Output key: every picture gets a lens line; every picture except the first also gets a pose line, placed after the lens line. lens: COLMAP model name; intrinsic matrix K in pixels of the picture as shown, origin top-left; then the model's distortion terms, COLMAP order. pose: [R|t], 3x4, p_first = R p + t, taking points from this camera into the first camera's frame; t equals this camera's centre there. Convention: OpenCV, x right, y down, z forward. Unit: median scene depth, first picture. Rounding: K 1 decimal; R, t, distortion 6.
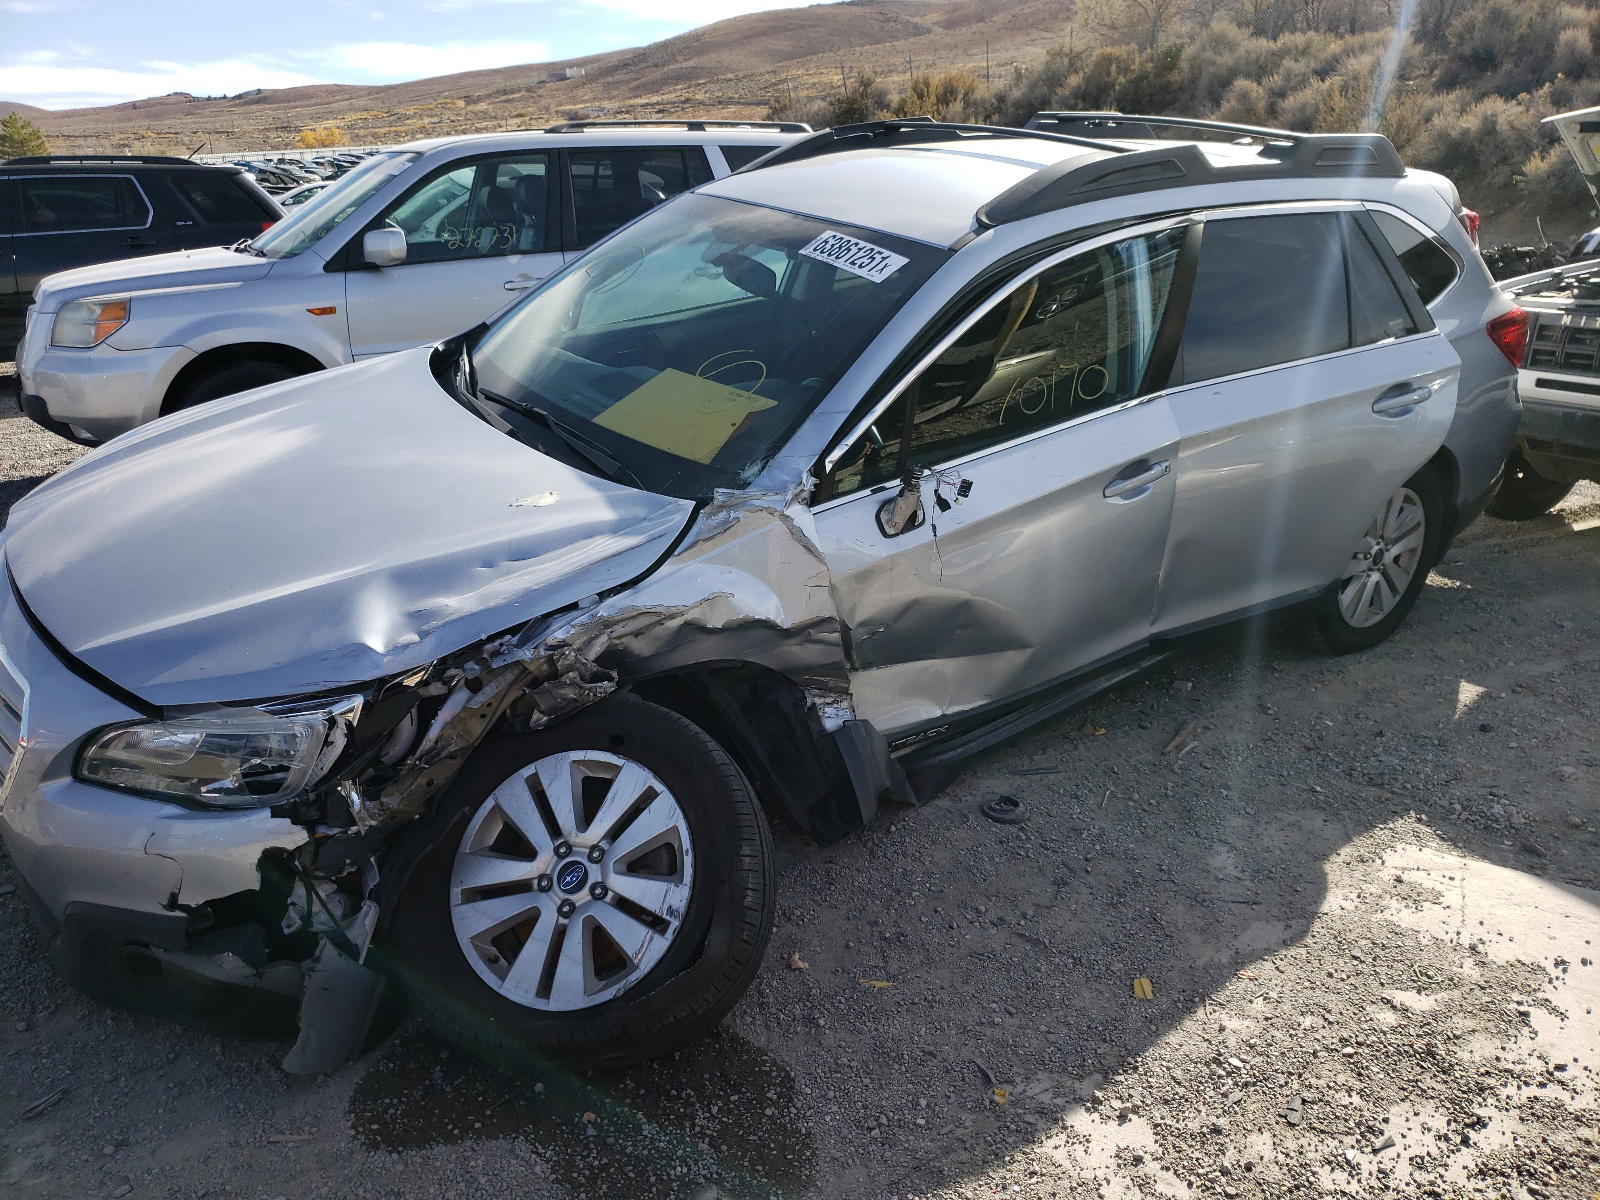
lens RADIAL K [[1301.2, 0, 800.0], [0, 1301.2, 600.0], [0, 0, 1]] dist [0.011007, 0.015603]
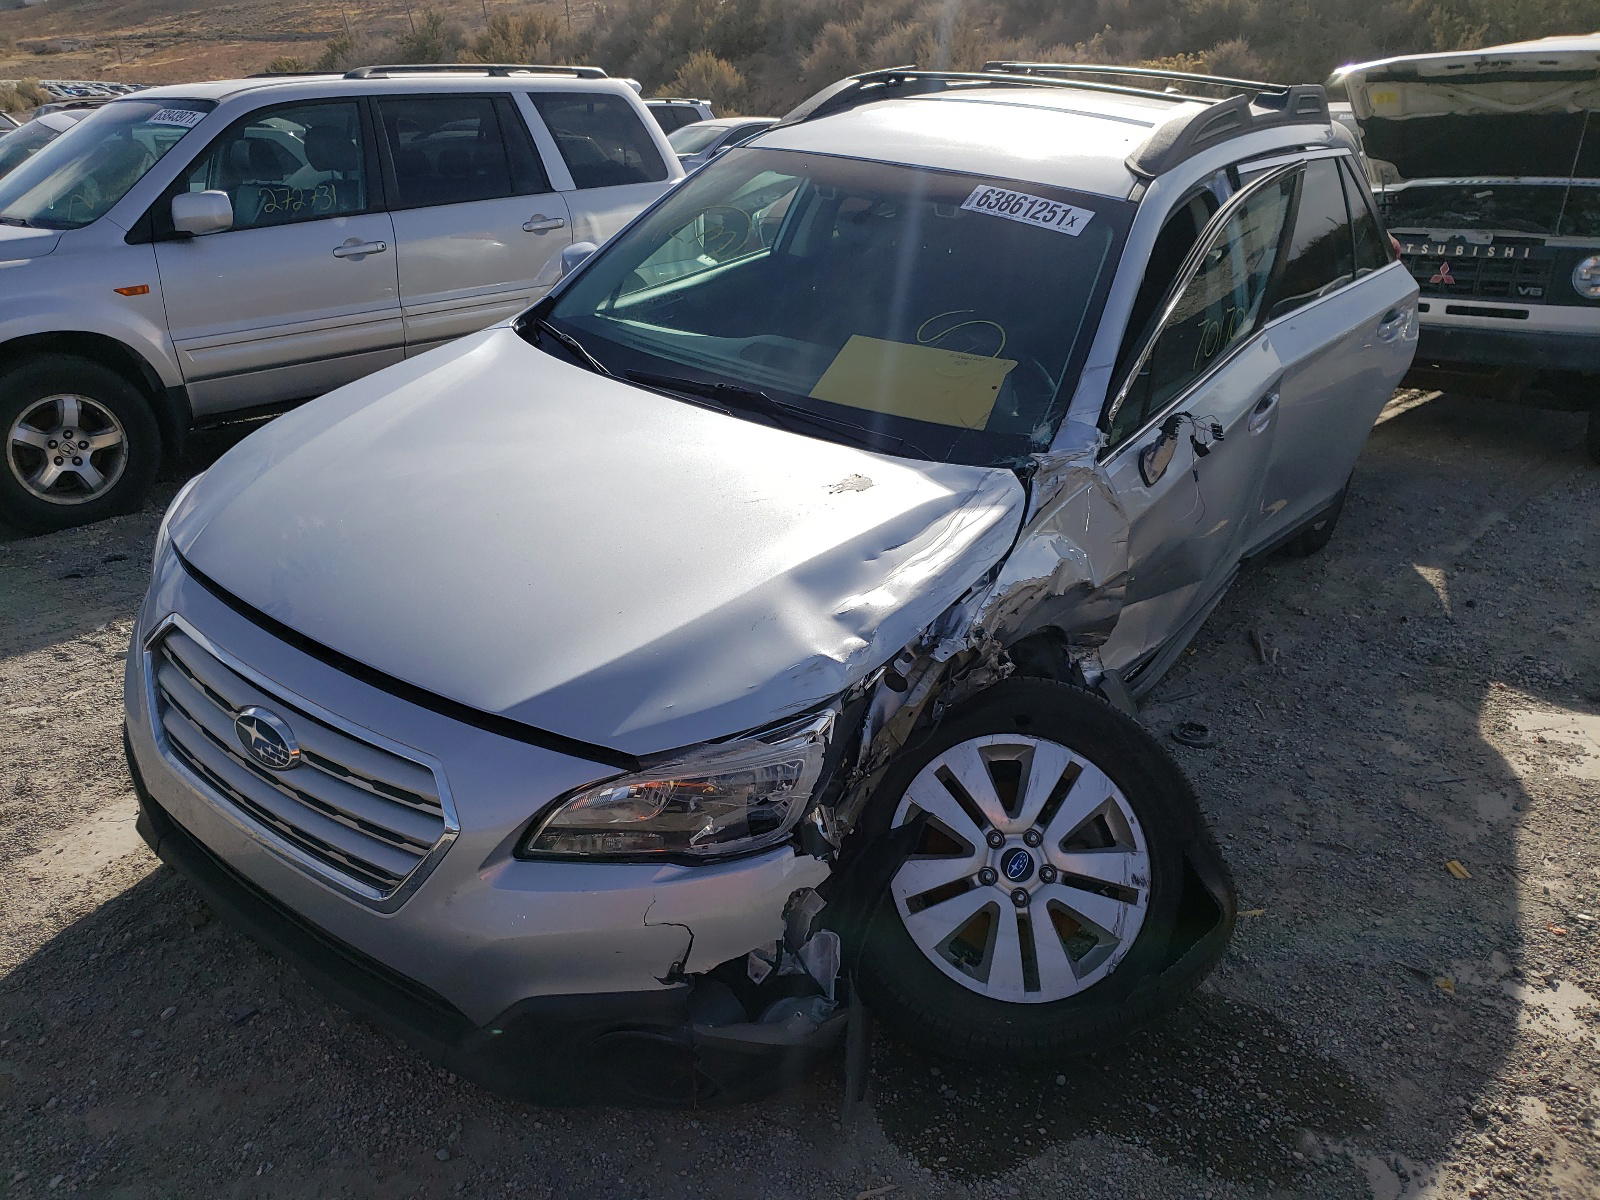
lens RADIAL K [[1306.1, 0, 800.0], [0, 1306.1, 600.0], [0, 0, 1]] dist [-0.042856, 0.107318]
pose [[0.944775, -0.121149, 0.304505, -0.515908], [0.108601, 0.992399, 0.057880, -0.049700], [-0.309203, -0.021614, 0.950750, 0.112192]]
